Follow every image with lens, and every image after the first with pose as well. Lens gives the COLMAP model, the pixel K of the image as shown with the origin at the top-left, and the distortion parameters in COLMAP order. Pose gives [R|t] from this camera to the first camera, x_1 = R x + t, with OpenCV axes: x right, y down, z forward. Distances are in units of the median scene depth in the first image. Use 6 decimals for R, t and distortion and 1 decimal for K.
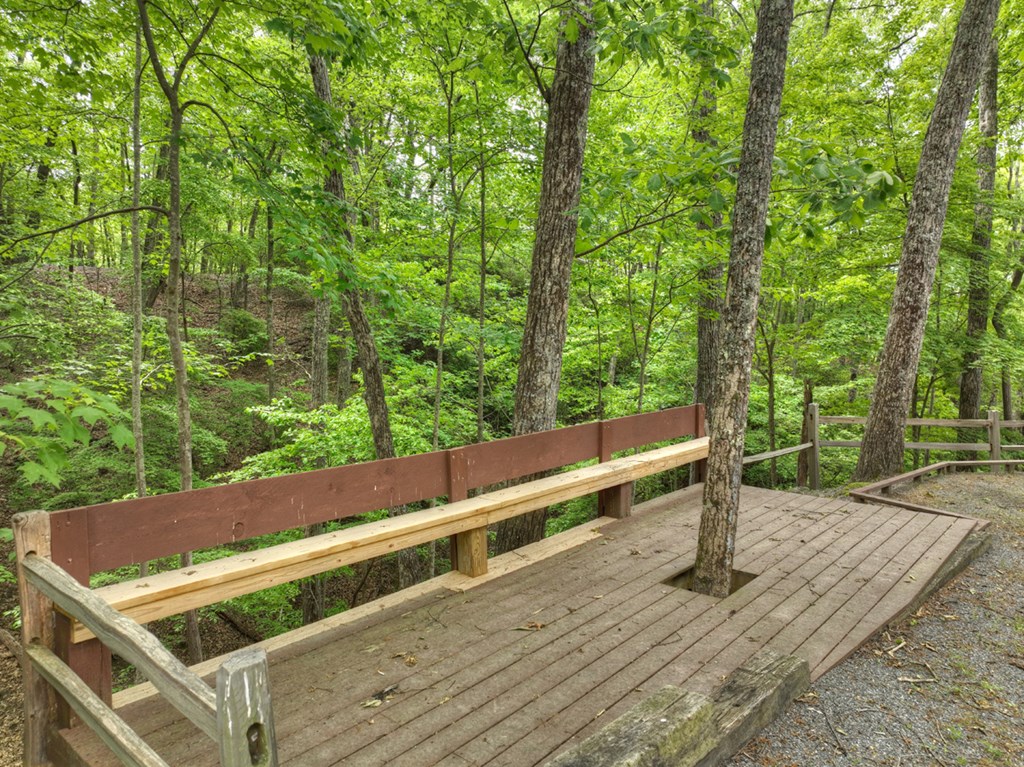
lens RADIAL K [[721.5, 0, 512.0], [0, 721.5, 383.5], [0, 0, 1]] dist [0.003526, 0.009223]
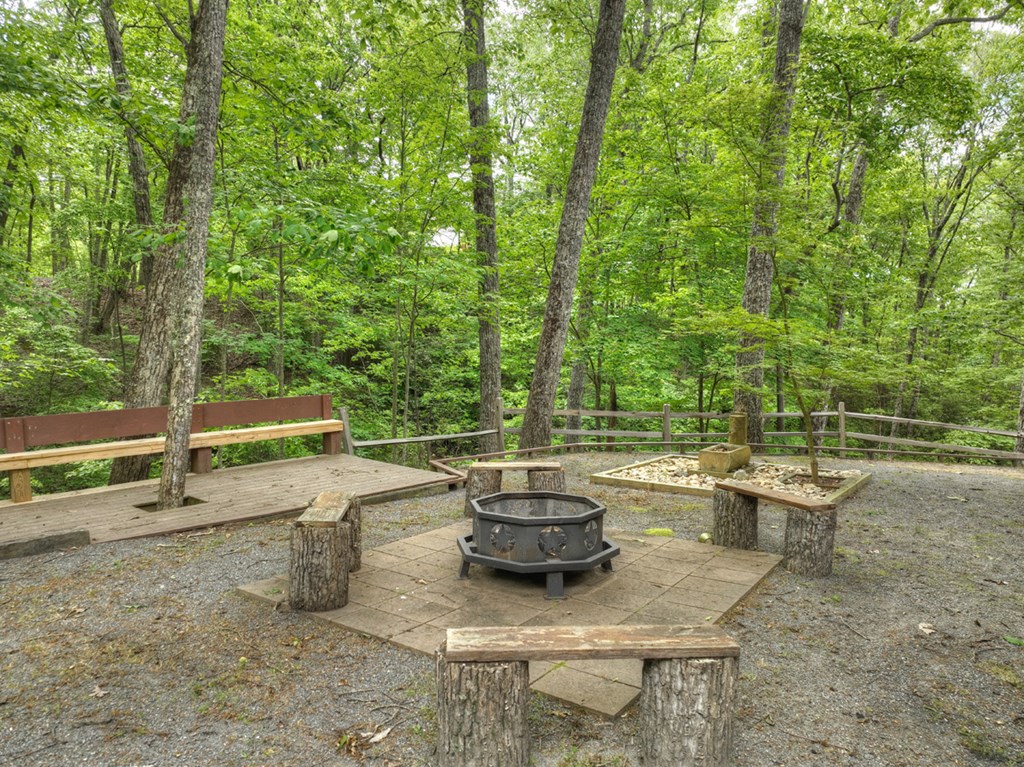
lens RADIAL K [[721.5, 0, 512.0], [0, 721.5, 383.5], [0, 0, 1]] dist [0.003526, 0.009223]
pose [[0.999642, 0.001951, -0.026695, 0.782766], [-0.002186, 0.999959, -0.008796, 0.024116], [0.026677, 0.008852, 0.999605, -0.373533]]
